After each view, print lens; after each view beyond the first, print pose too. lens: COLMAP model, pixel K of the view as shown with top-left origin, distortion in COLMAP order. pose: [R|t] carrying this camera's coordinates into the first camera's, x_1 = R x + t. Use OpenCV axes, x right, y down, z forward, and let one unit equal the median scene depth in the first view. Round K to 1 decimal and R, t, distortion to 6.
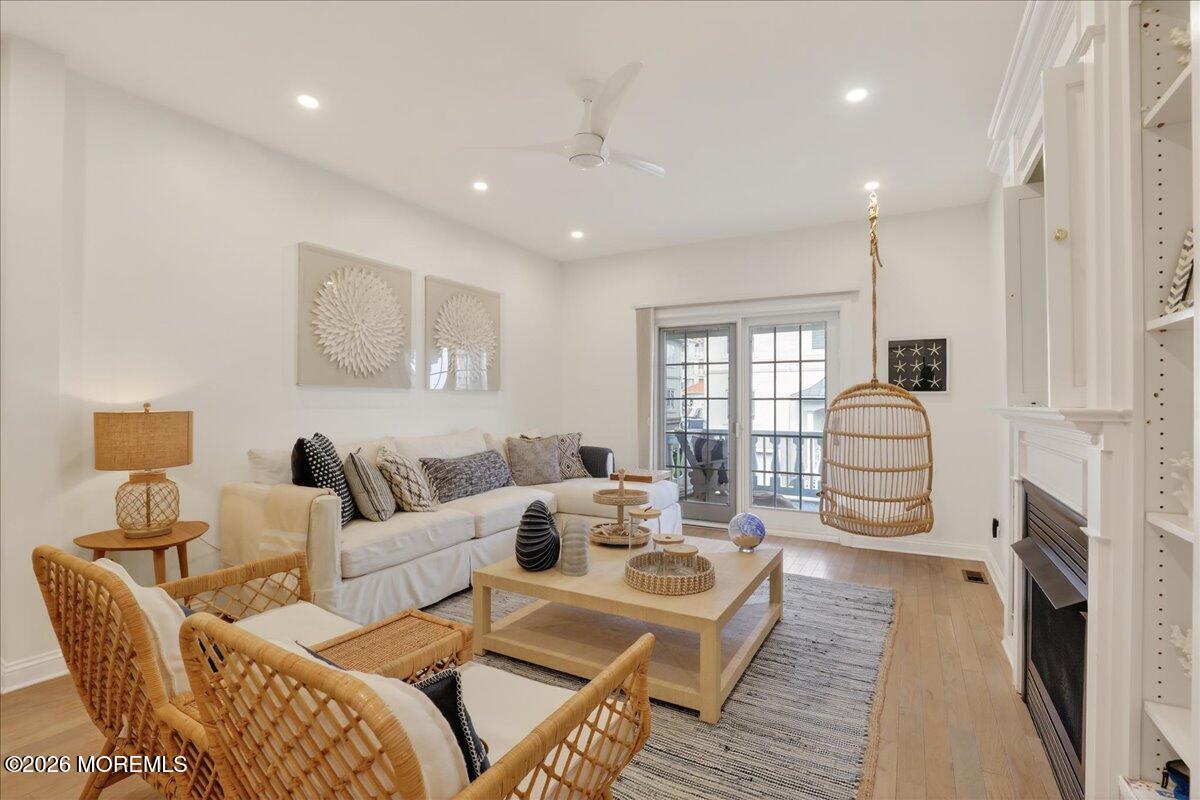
lens RADIAL K [[552.1, 0, 599.0], [0, 552.1, 403.5], [0, 0, 1]] dist [-0.032883, 0.003796]
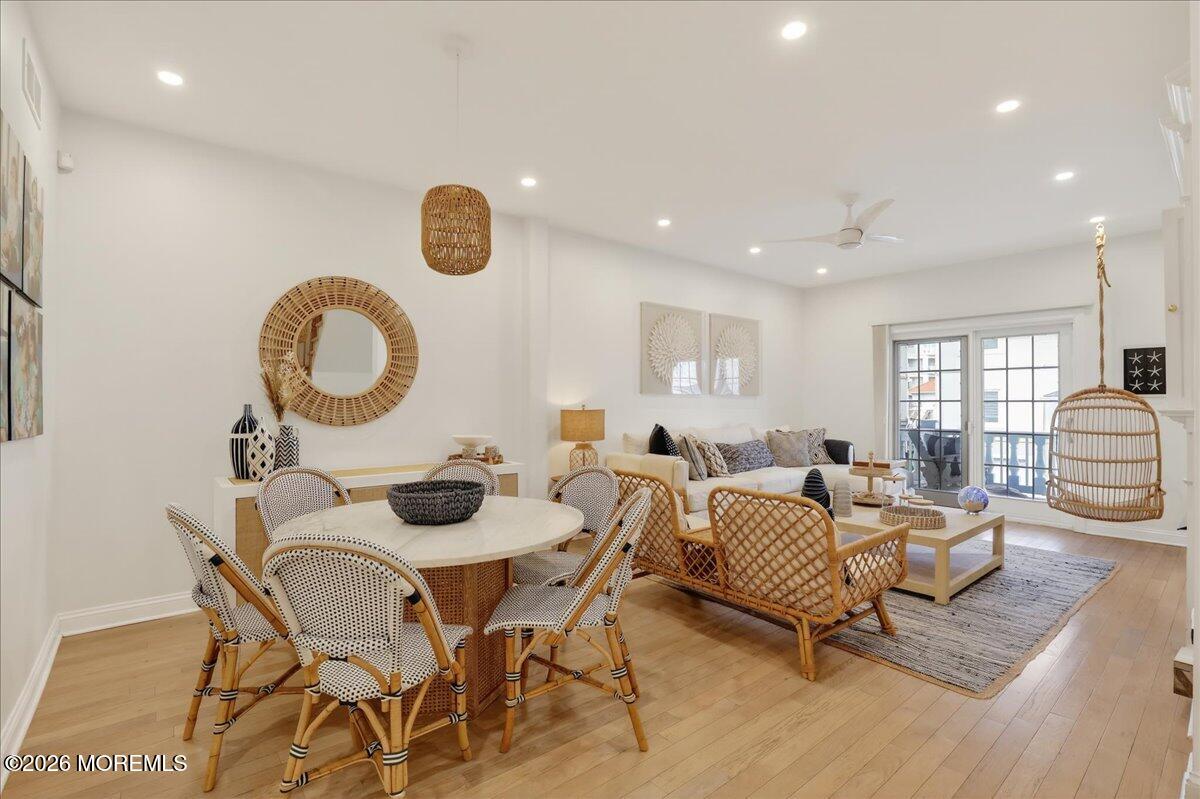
lens RADIAL K [[552.1, 0, 599.7], [0, 552.1, 400.2], [0, 0, 1]] dist [-0.032883, 0.003796]
pose [[0.934319, -0.001743, -0.356434, -0.085230], [-0.000777, 0.999976, -0.006926, -0.002326], [0.356438, 0.006748, 0.934295, -0.438269]]
